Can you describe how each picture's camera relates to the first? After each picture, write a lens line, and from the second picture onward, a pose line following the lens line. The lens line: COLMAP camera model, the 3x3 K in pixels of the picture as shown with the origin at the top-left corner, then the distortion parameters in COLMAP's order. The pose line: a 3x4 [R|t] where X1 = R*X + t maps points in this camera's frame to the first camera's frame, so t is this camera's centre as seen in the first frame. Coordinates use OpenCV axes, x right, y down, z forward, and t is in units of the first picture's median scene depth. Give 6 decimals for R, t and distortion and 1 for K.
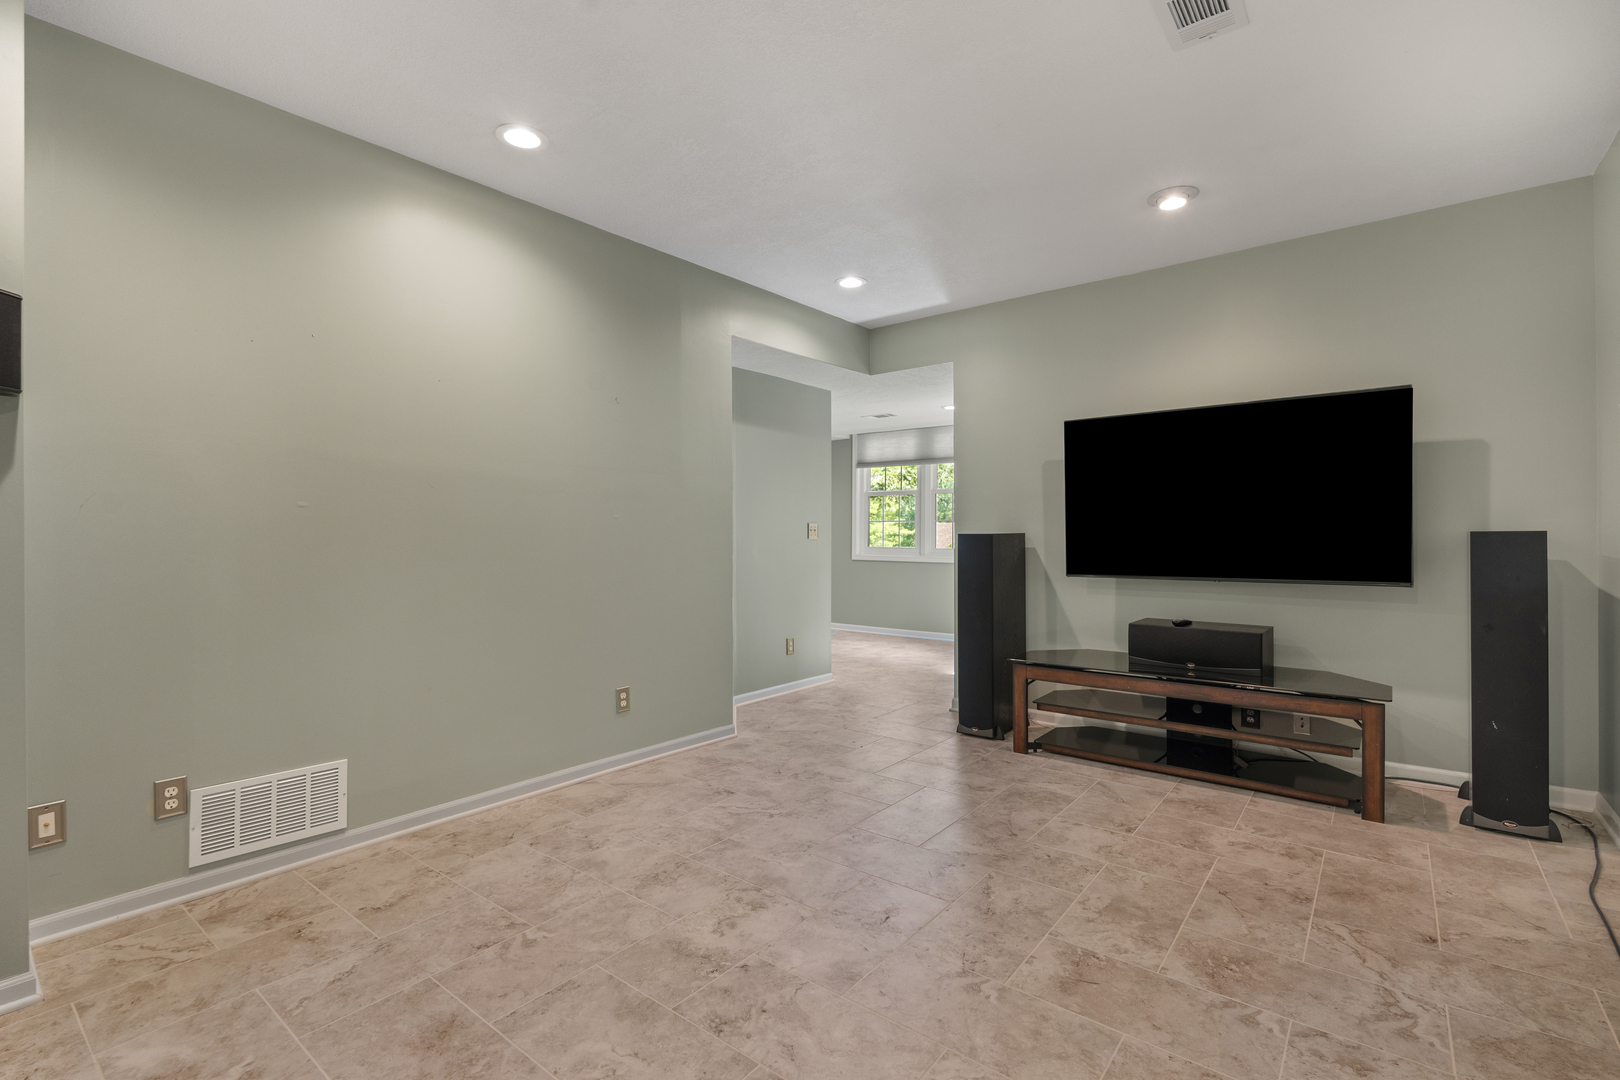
lens RADIAL K [[726.1, 0, 811.9], [0, 726.1, 534.8], [0, 0, 1]] dist [-0.001245, -0.000032]
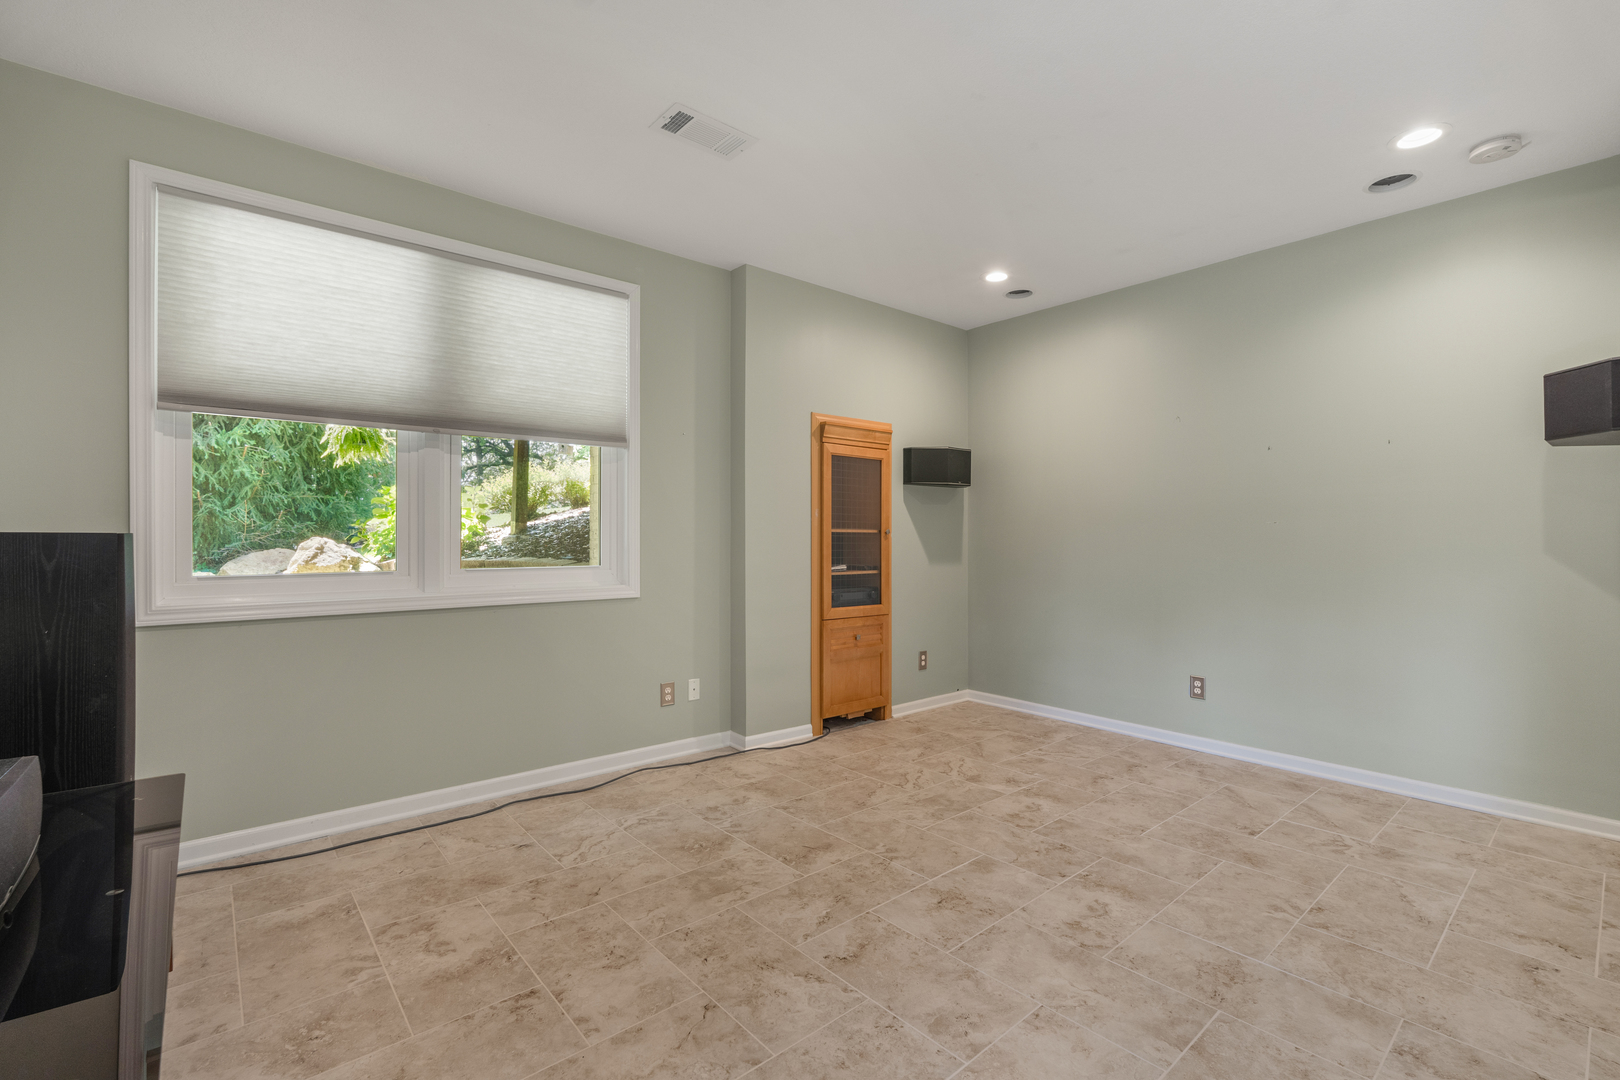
lens RADIAL K [[726.1, 0, 808.7], [0, 726.1, 536.8], [0, 0, 1]] dist [-0.001245, -0.000032]
pose [[-0.981299, 0.001469, 0.192482, 0.086141], [0.001429, 0.999999, -0.000349, -0.000087], [-0.192483, -0.000067, -0.981300, 2.037125]]
